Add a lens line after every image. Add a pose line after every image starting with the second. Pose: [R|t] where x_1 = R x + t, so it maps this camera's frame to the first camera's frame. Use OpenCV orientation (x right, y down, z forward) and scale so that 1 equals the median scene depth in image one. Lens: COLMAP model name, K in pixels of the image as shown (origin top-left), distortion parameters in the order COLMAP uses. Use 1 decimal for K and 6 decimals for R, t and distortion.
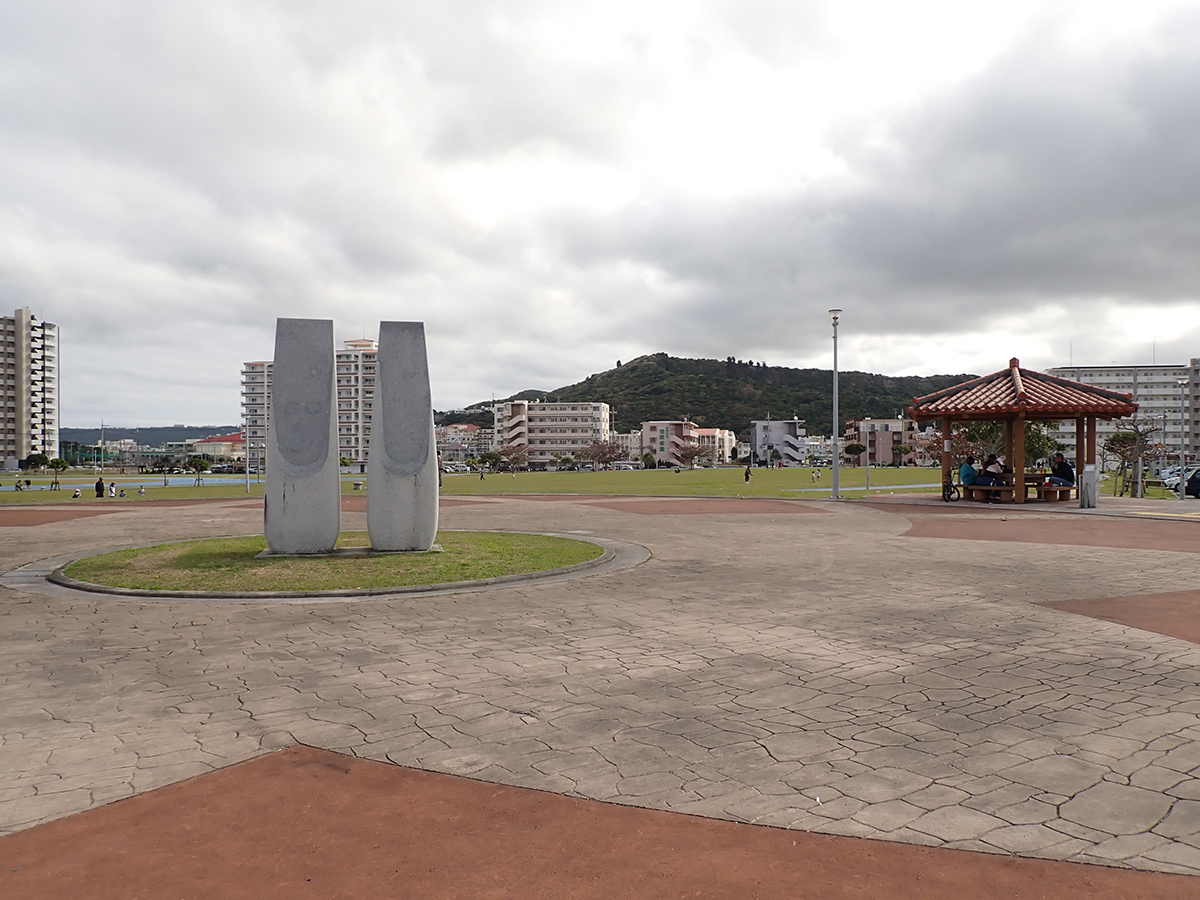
lens RADIAL K [[877.1, 0, 600.0], [0, 877.1, 450.0], [0, 0, 1]] dist [-0.003195, -0.007560]
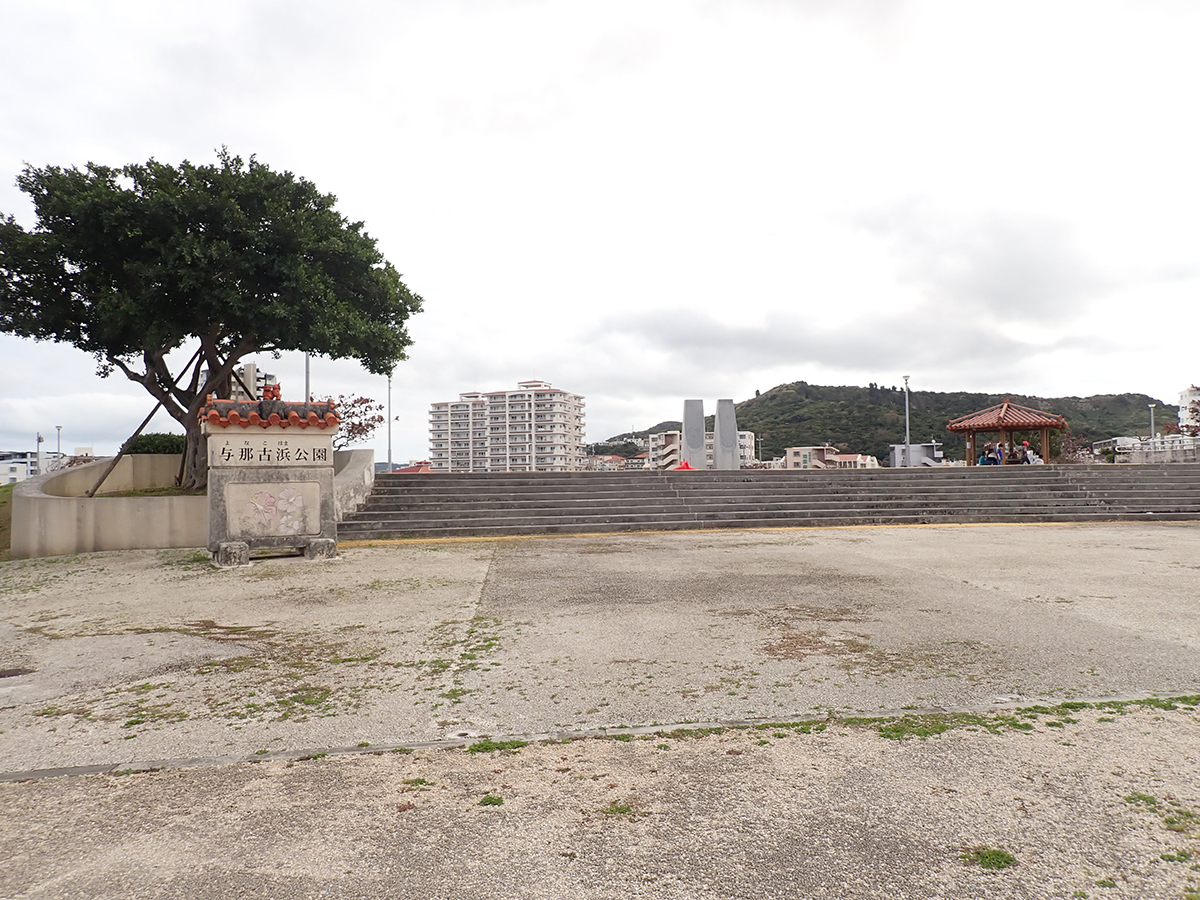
lens RADIAL K [[879.2, 0, 600.0], [0, 879.2, 450.0], [0, 0, 1]] dist [-0.003180, -0.003269]
pose [[0.987718, -0.019655, -0.155008, -0.010127], [0.014136, 0.999229, -0.036628, 0.006618], [0.155608, 0.033987, 0.987234, -0.104180]]
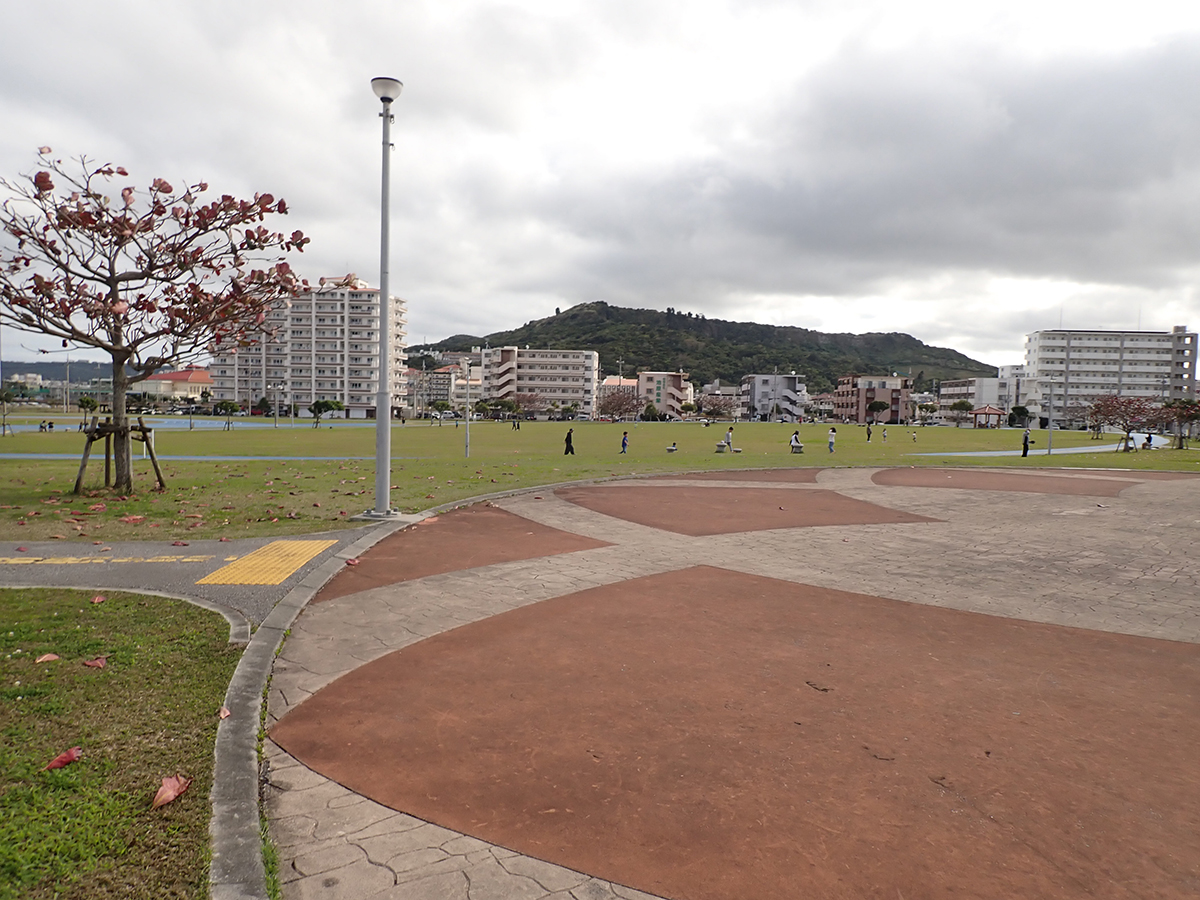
lens RADIAL K [[877.1, 0, 600.0], [0, 877.1, 450.0], [0, 0, 1]] dist [-0.003195, -0.007560]
pose [[0.995868, 0.019893, 0.088612, -0.074351], [-0.025066, 0.998022, 0.057654, -0.000684], [-0.087290, -0.059637, 0.994396, 0.022231]]
